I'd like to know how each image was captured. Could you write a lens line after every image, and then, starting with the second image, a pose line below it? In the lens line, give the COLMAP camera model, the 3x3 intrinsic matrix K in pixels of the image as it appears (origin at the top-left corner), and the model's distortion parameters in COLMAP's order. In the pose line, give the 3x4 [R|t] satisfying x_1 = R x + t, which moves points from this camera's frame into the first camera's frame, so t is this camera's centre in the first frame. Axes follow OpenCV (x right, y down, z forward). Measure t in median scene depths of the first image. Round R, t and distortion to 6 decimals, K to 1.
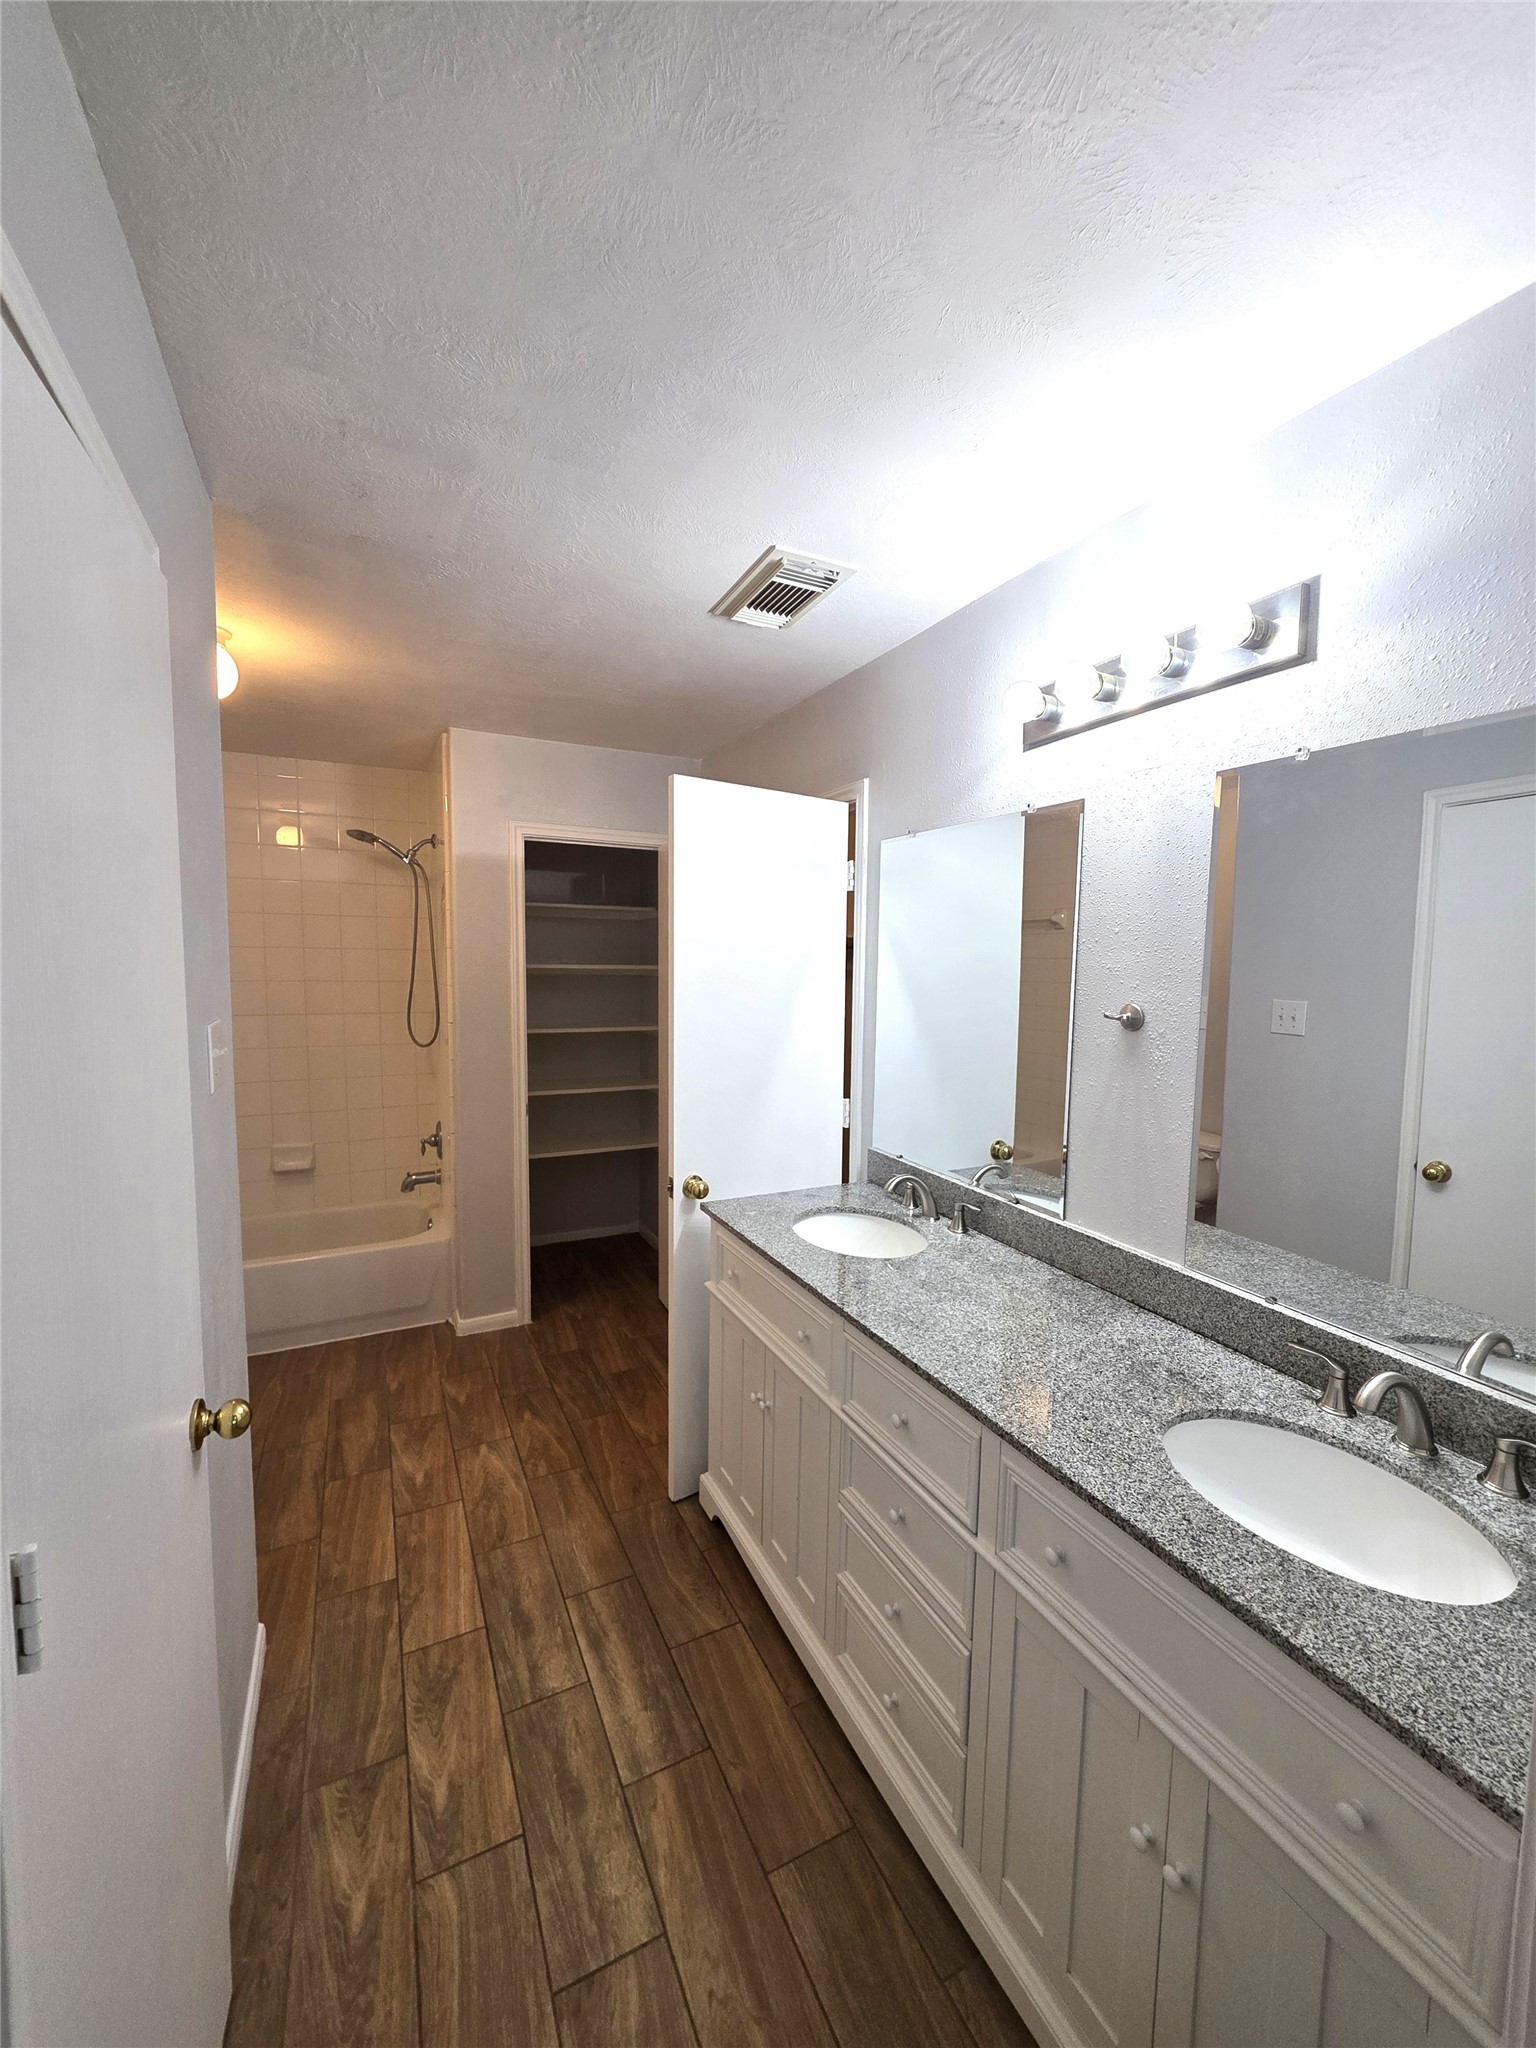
lens RADIAL K [[810.6, 0, 767.8], [0, 810.6, 1028.5], [0, 0, 1]] dist [0.001137, -0.001019]
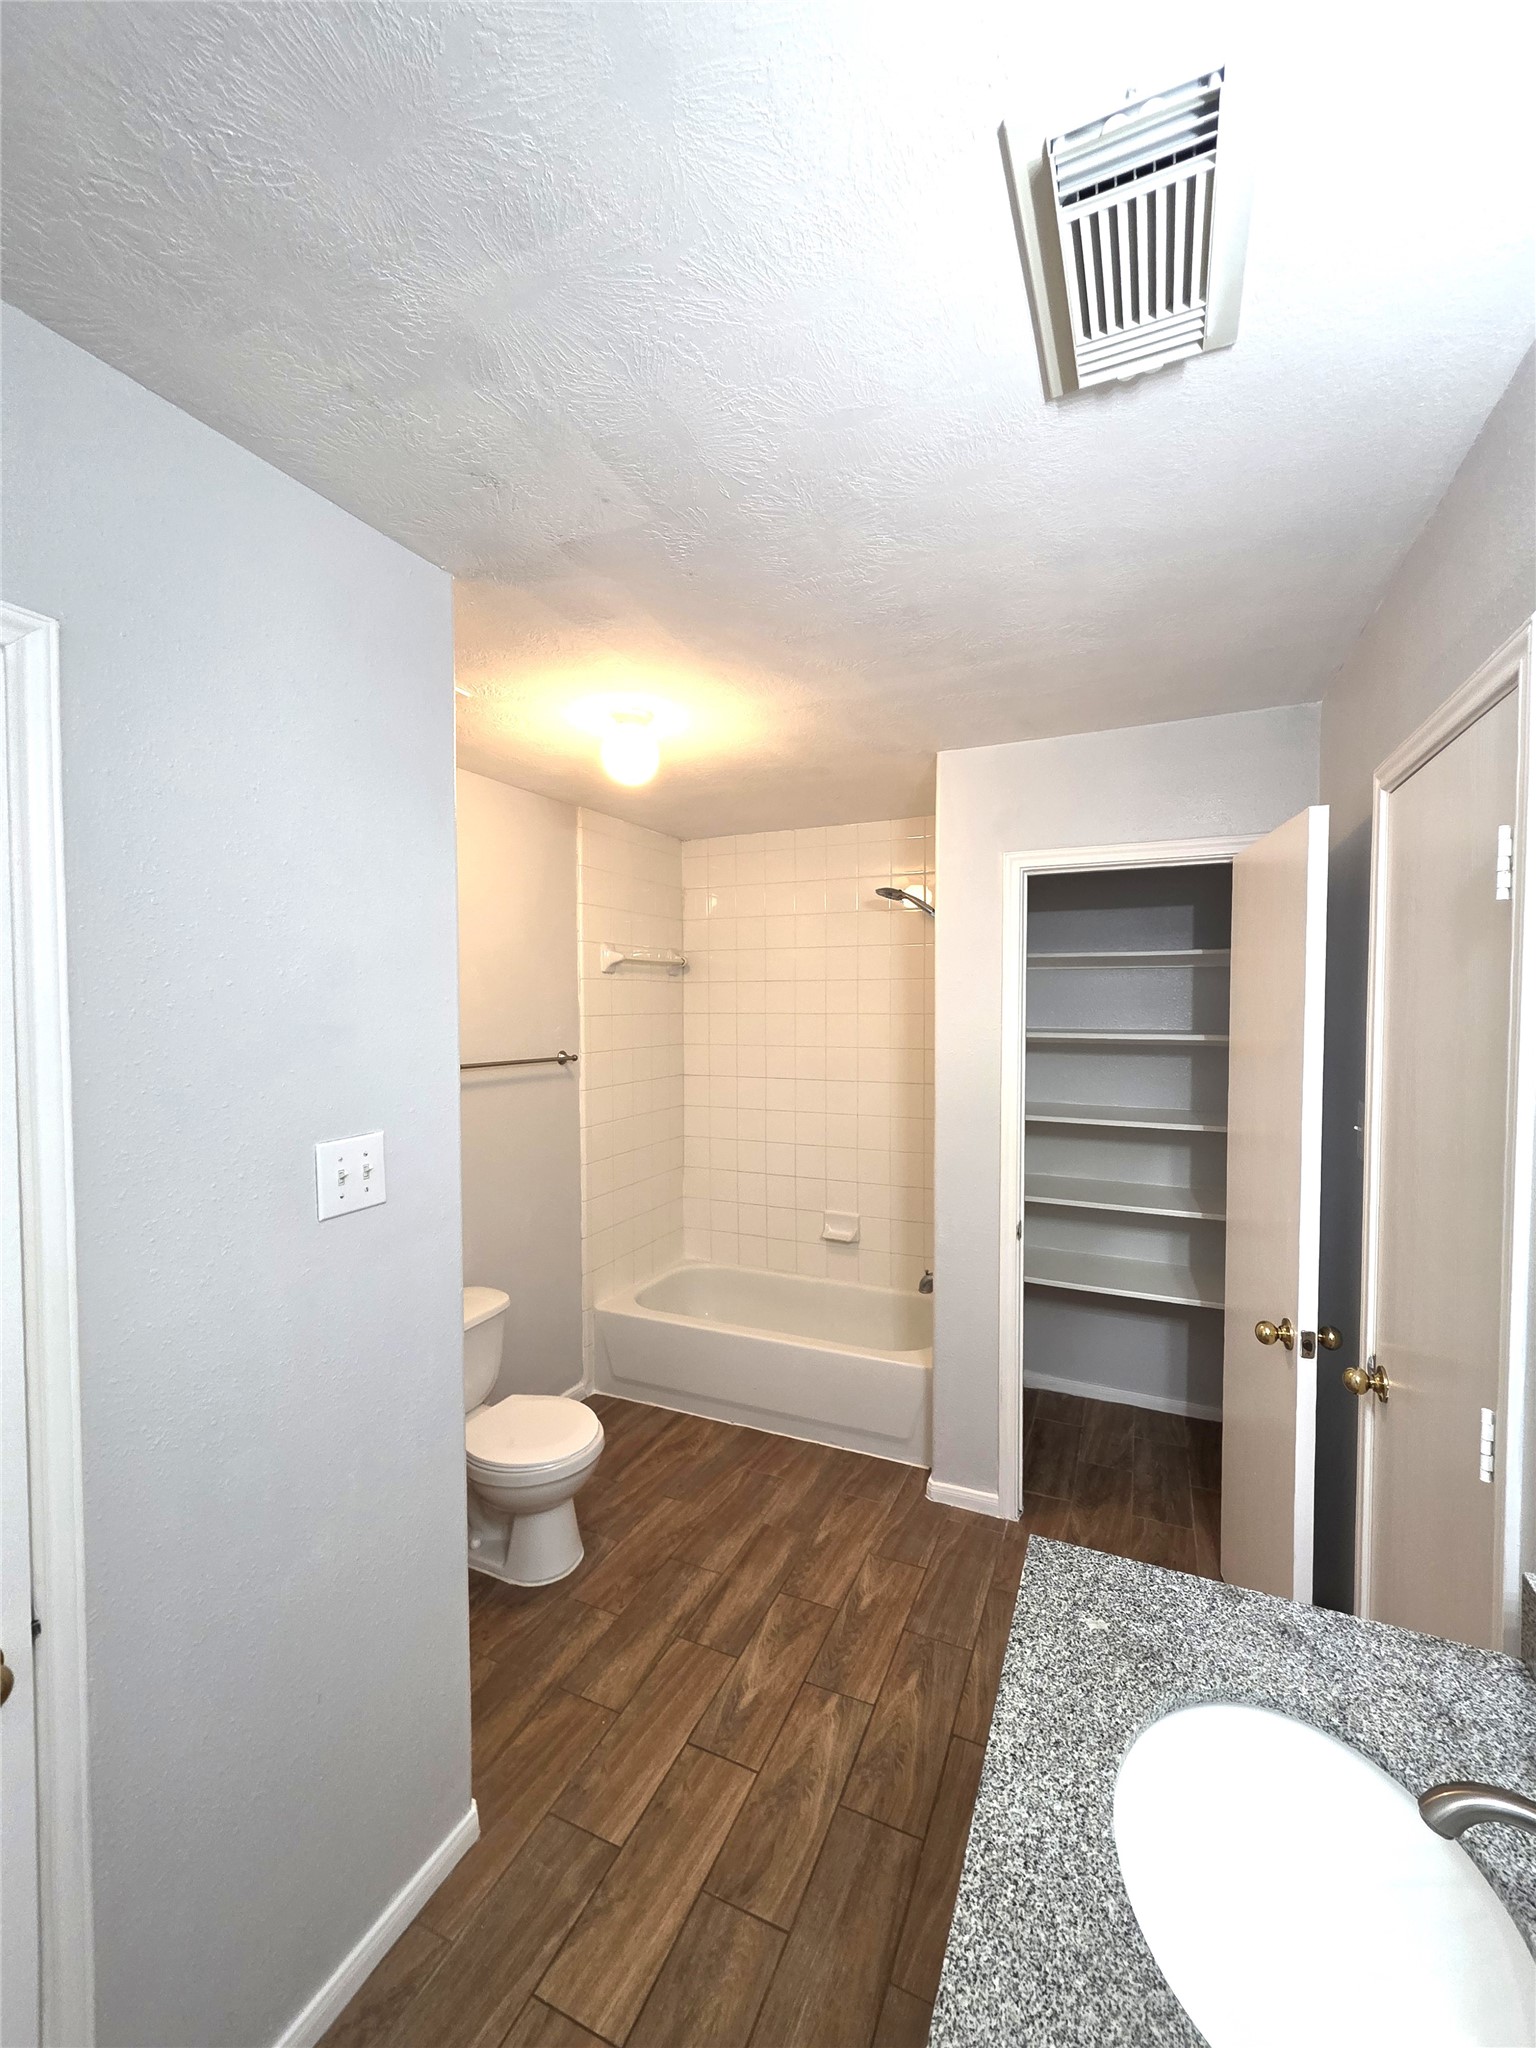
lens RADIAL K [[810.6, 0, 776.4], [0, 810.6, 1029.8], [0, 0, 1]] dist [0.001137, -0.001019]
pose [[0.641393, 0.011918, -0.767120, 0.181264], [-0.051311, 0.998307, -0.027391, -0.073955], [0.765495, 0.056931, 0.640919, 0.462026]]
